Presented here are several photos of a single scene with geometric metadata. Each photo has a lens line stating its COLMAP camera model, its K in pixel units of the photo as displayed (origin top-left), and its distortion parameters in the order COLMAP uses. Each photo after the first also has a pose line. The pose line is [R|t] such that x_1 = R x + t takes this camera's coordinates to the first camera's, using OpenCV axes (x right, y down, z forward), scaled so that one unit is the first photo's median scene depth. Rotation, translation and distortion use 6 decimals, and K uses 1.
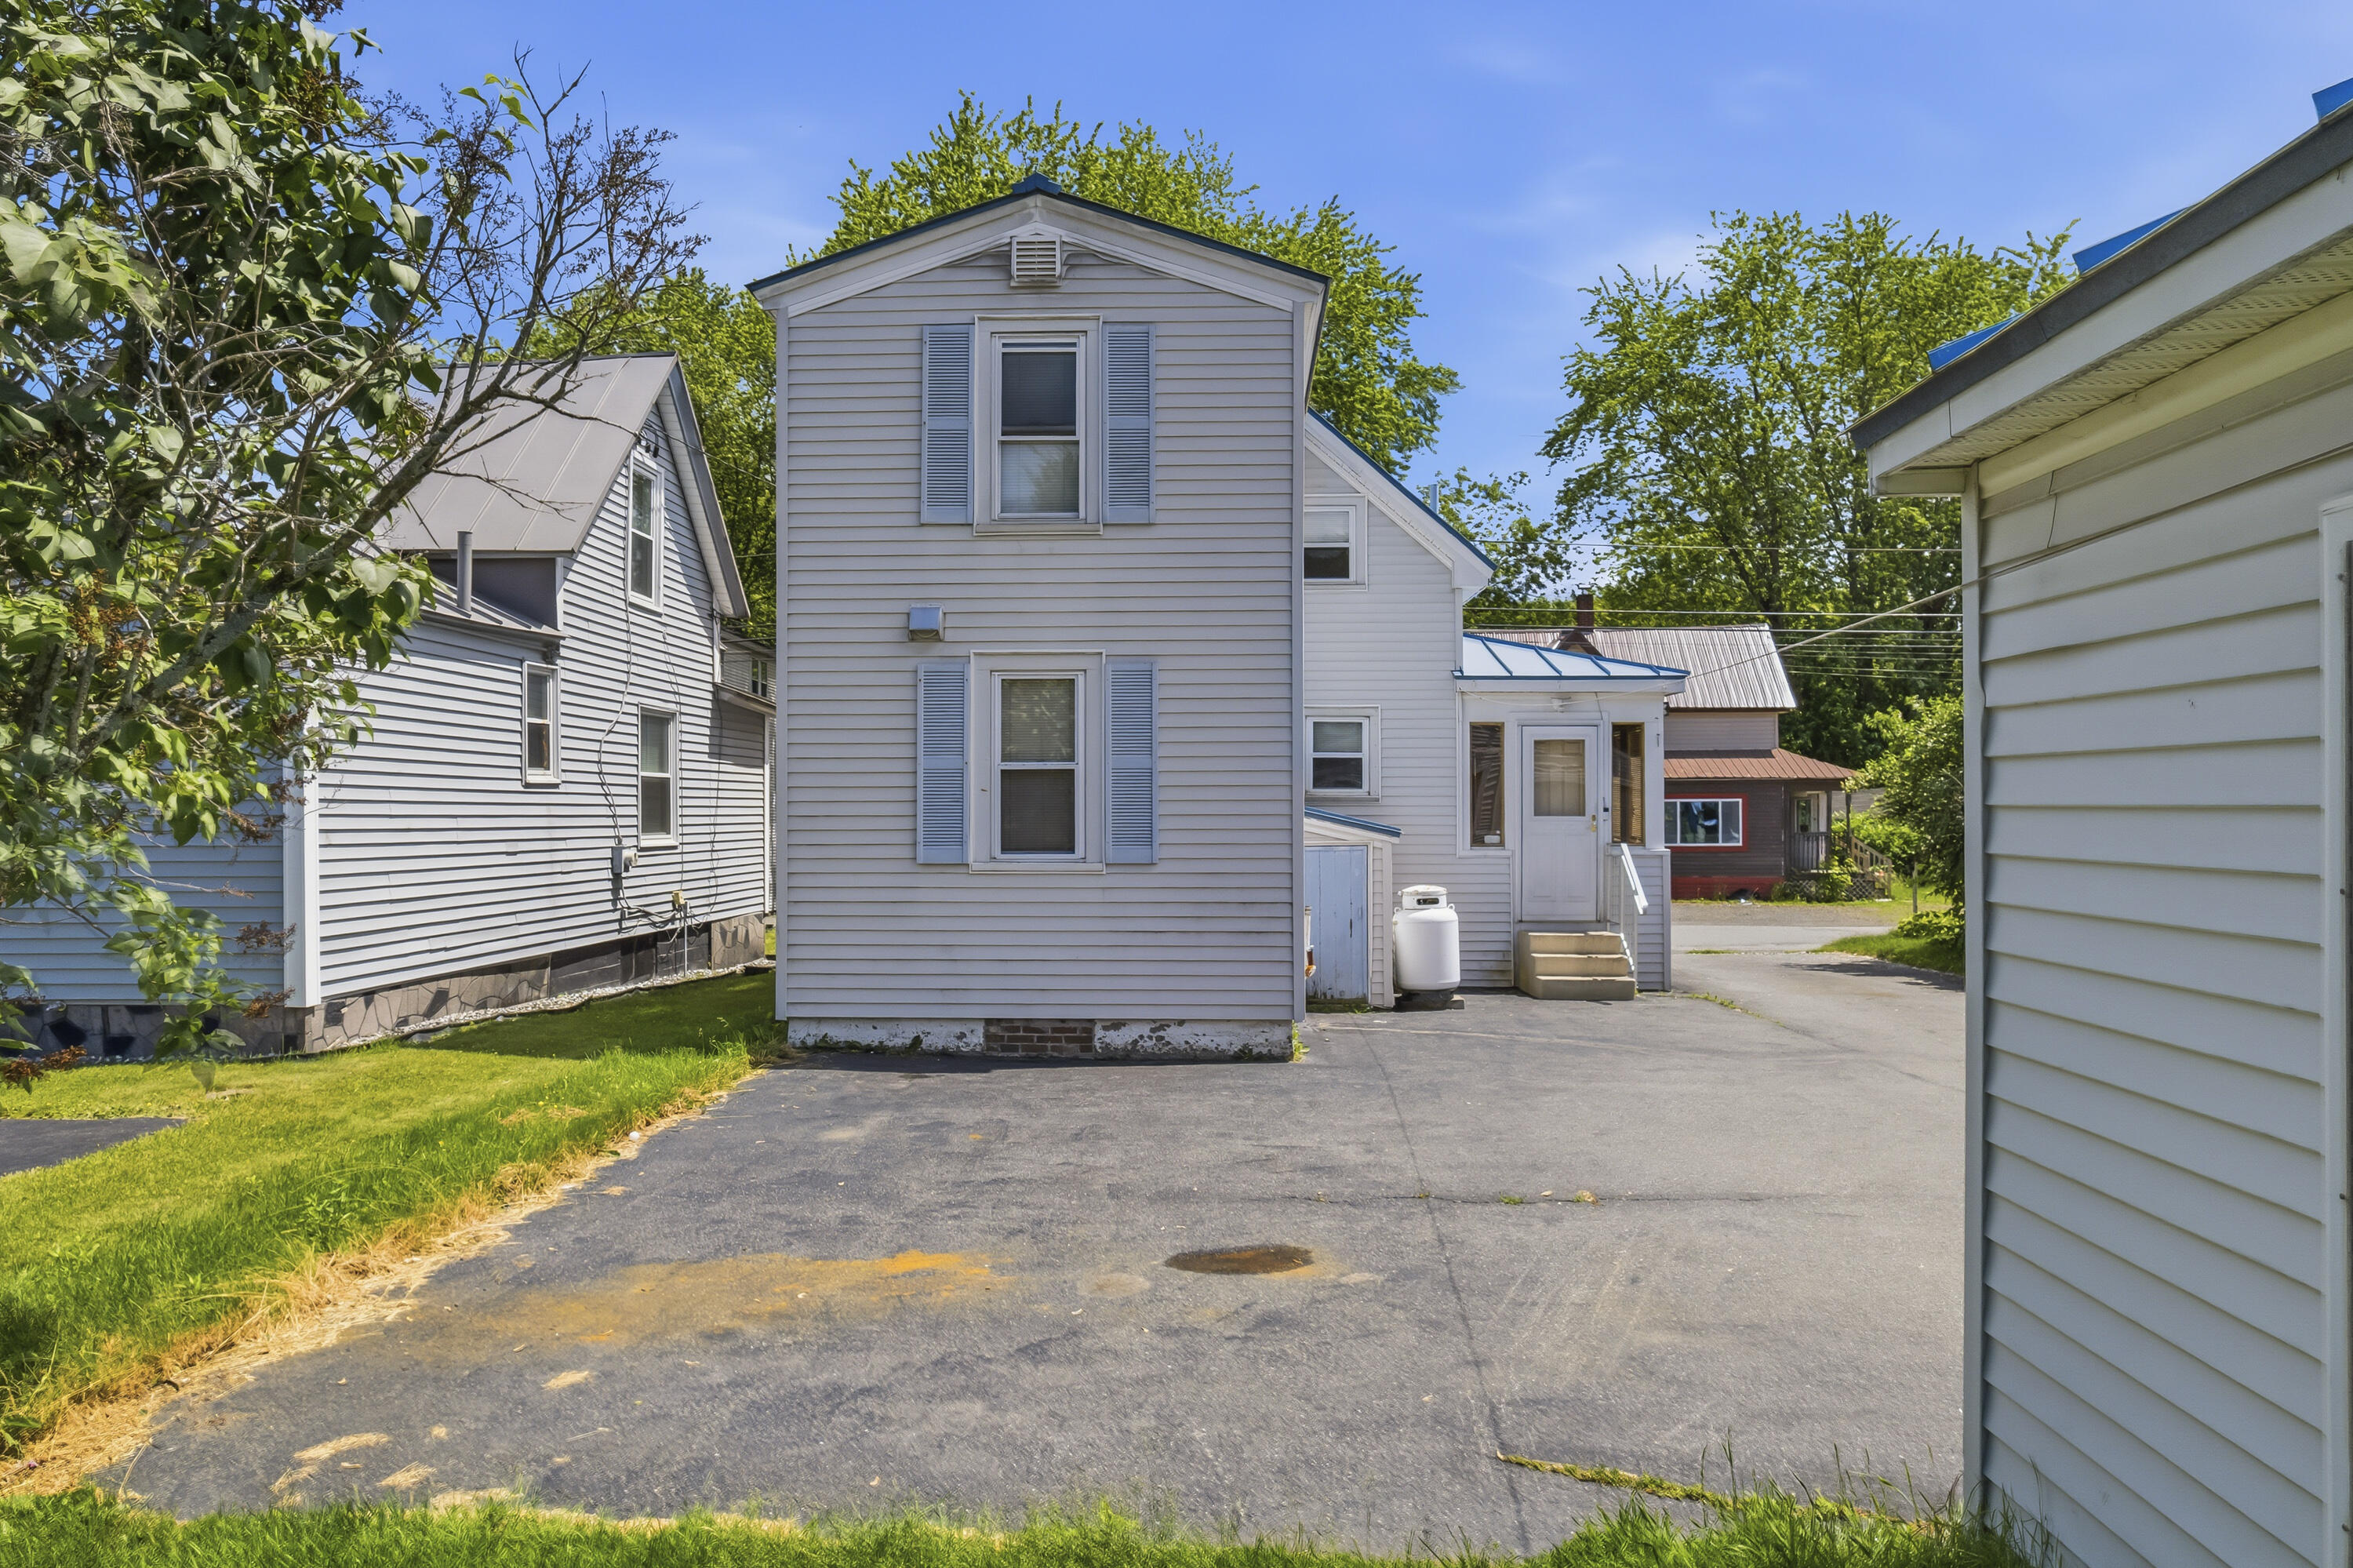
lens RADIAL K [[1516.6, 0, 1175.9], [0, 1516.6, 837.4], [0, 0, 1]] dist [-0.003857, -0.000102]
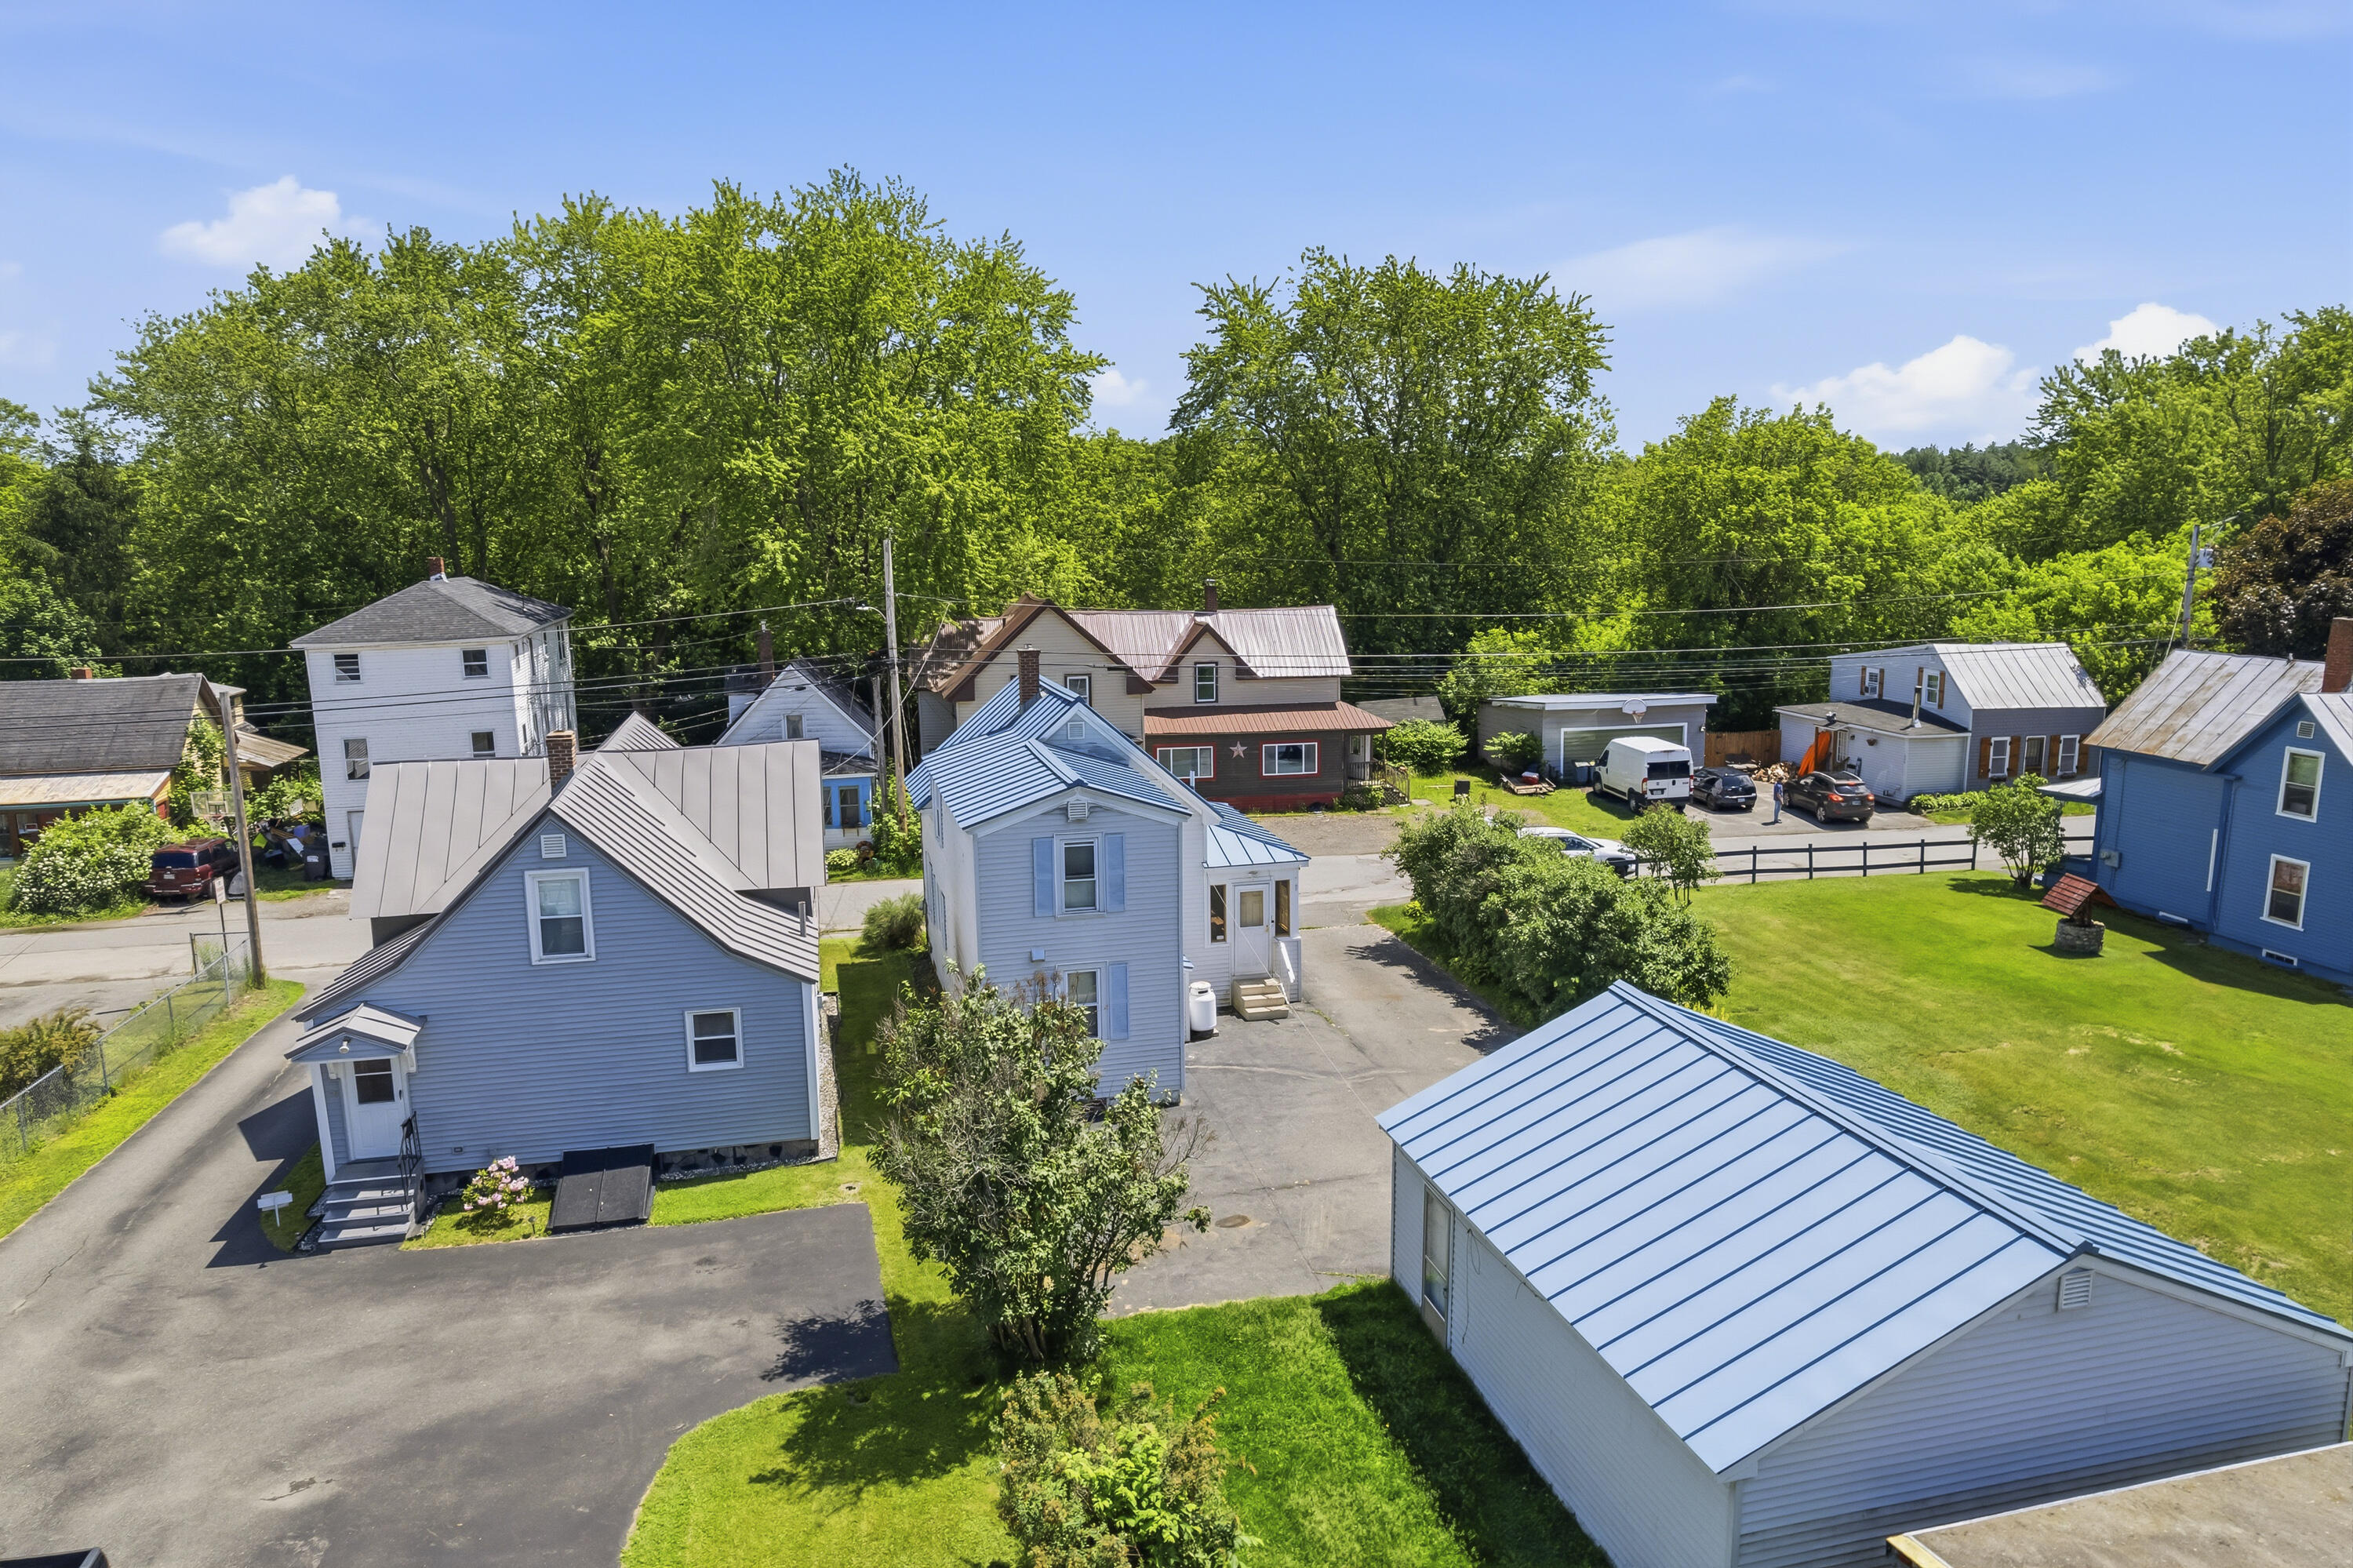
lens RADIAL K [[1553.7, 0, 1176.5], [0, 1553.7, 784.0], [0, 0, 1]] dist [-0.000849, 0.000097]
pose [[0.960067, -0.057113, 0.273878, -0.632071], [0.010957, 0.985866, 0.167179, -0.848162], [-0.279555, -0.157502, 0.947123, -1.454390]]
